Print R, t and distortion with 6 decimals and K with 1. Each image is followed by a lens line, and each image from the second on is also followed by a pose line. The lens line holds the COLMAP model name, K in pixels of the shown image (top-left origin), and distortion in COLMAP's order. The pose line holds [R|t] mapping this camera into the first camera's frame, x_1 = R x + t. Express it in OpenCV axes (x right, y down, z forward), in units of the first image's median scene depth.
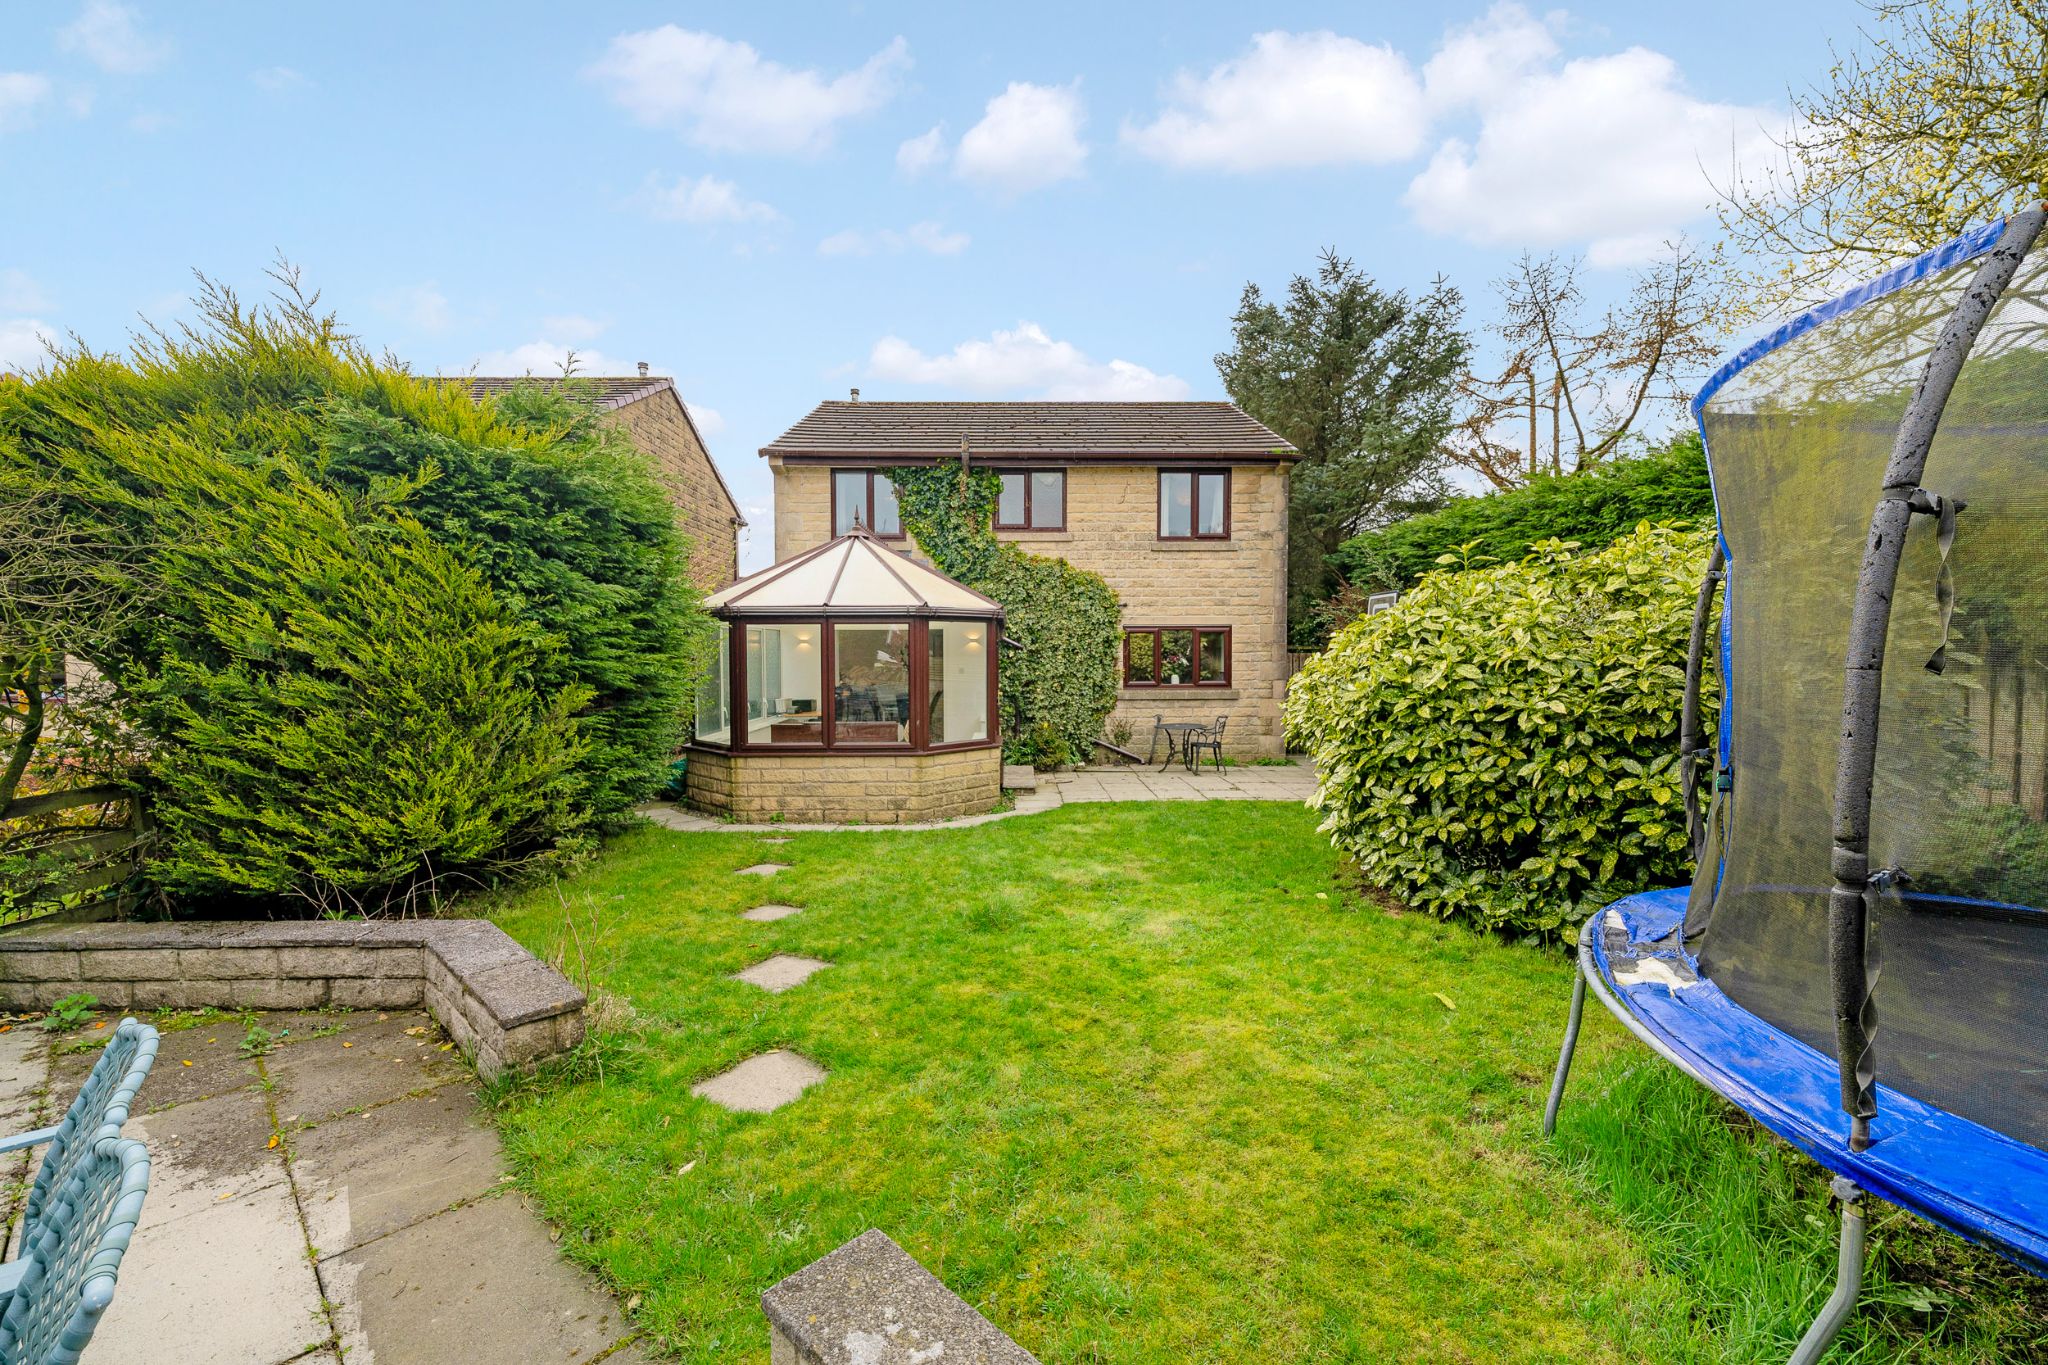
lens RADIAL K [[838.6, 0, 1017.1], [0, 838.6, 689.2], [0, 0, 1]] dist [0.000664, -0.000684]
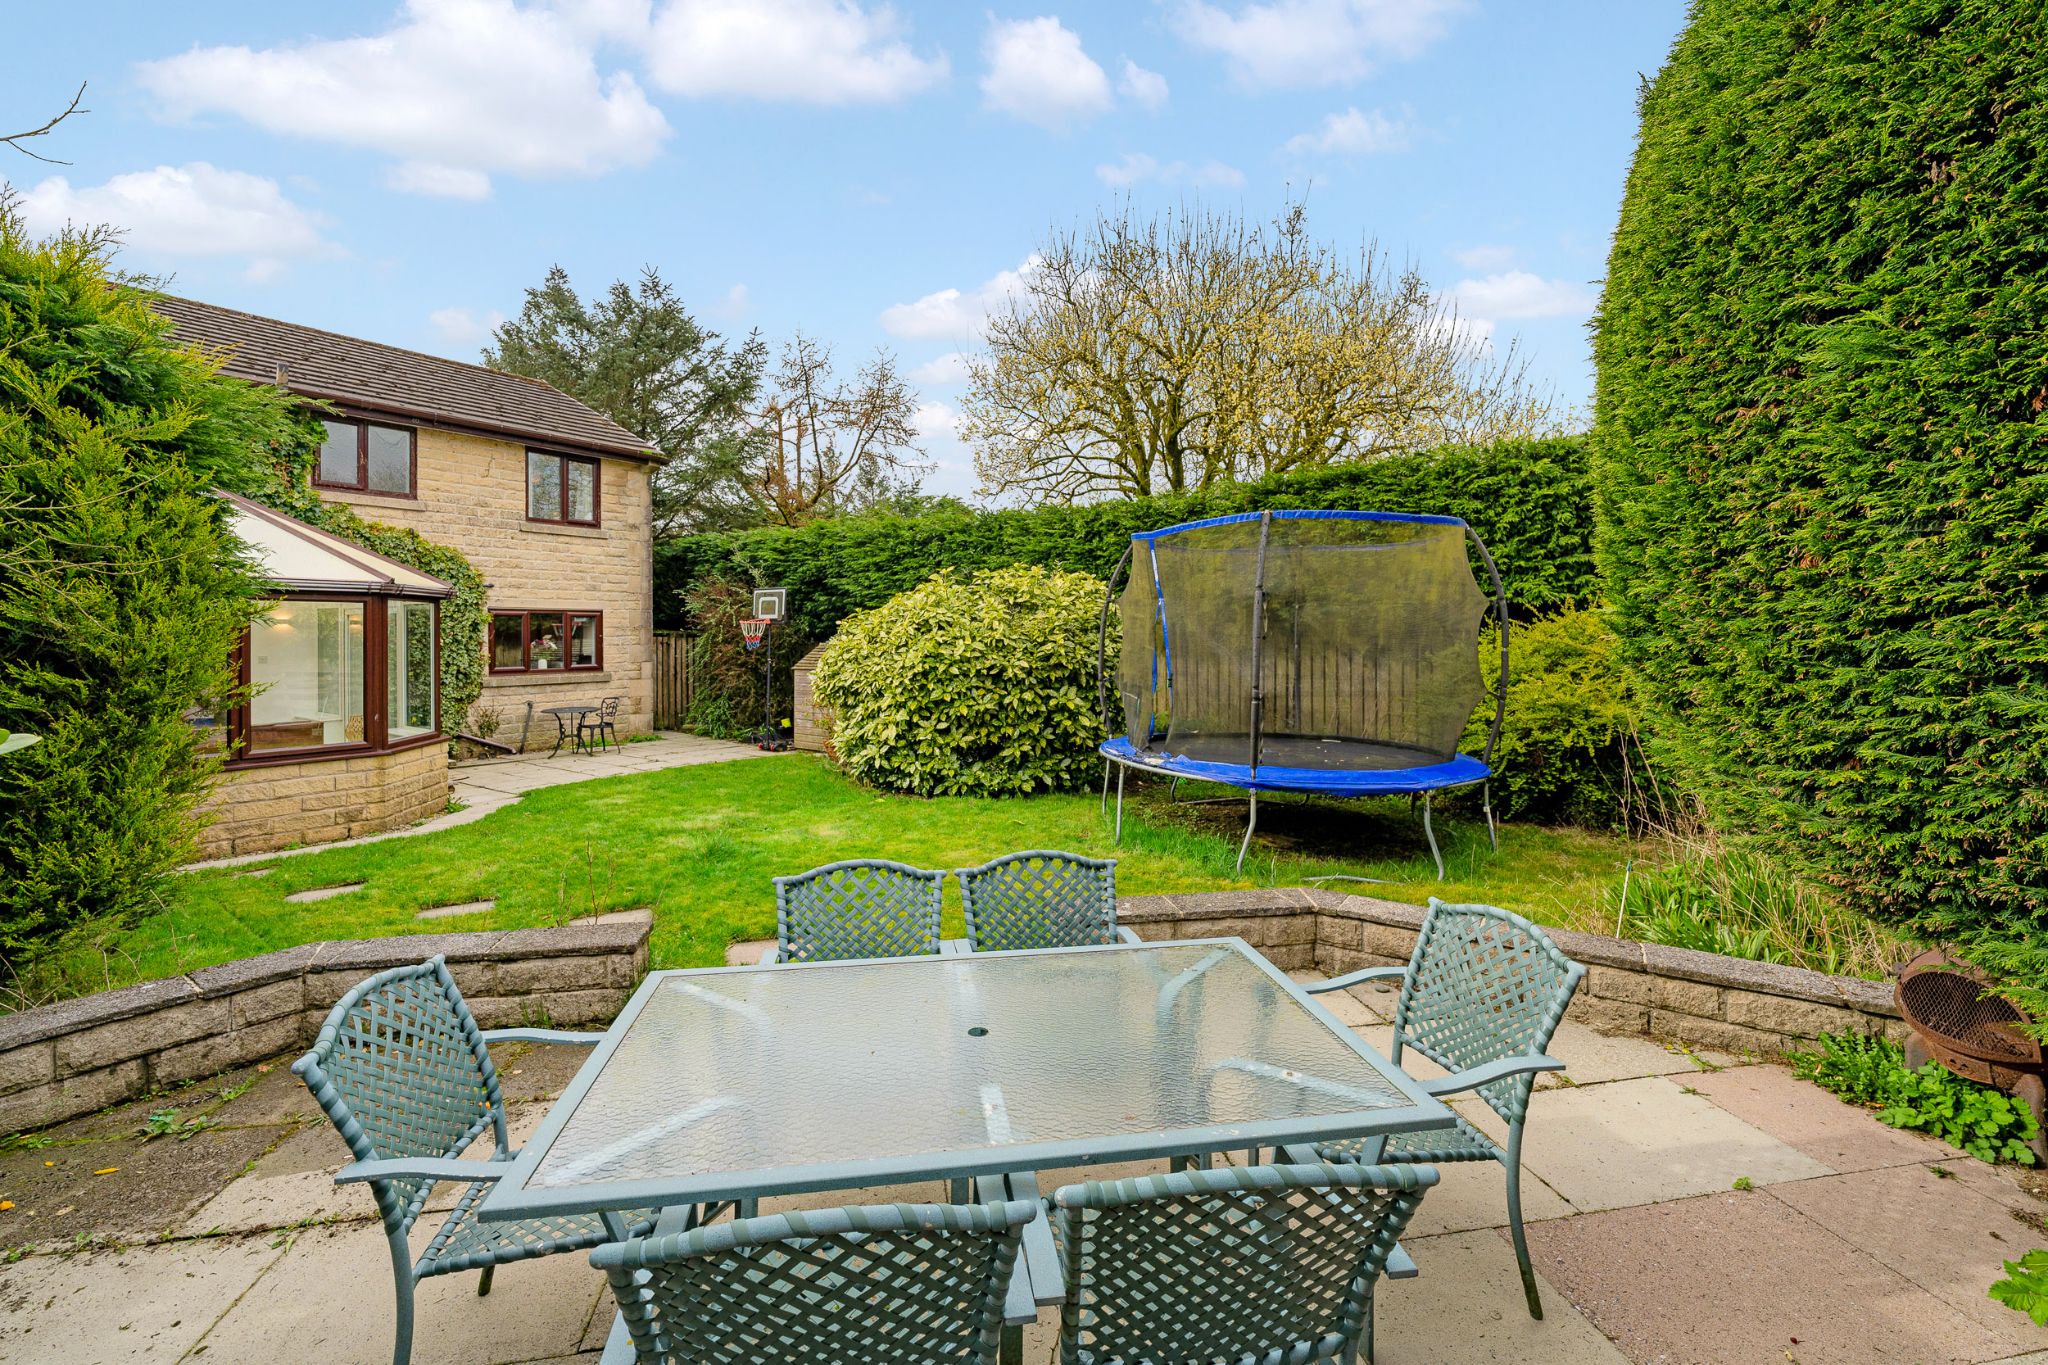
lens RADIAL K [[837.4, 0, 1027.5], [0, 837.4, 670.5], [0, 0, 1]] dist [0.002392, -0.000338]
pose [[0.588738, -0.033446, 0.807631, -0.283517], [0.037055, 0.999210, 0.014368, 0.002973], [-0.807474, 0.021468, 0.589513, -0.034989]]
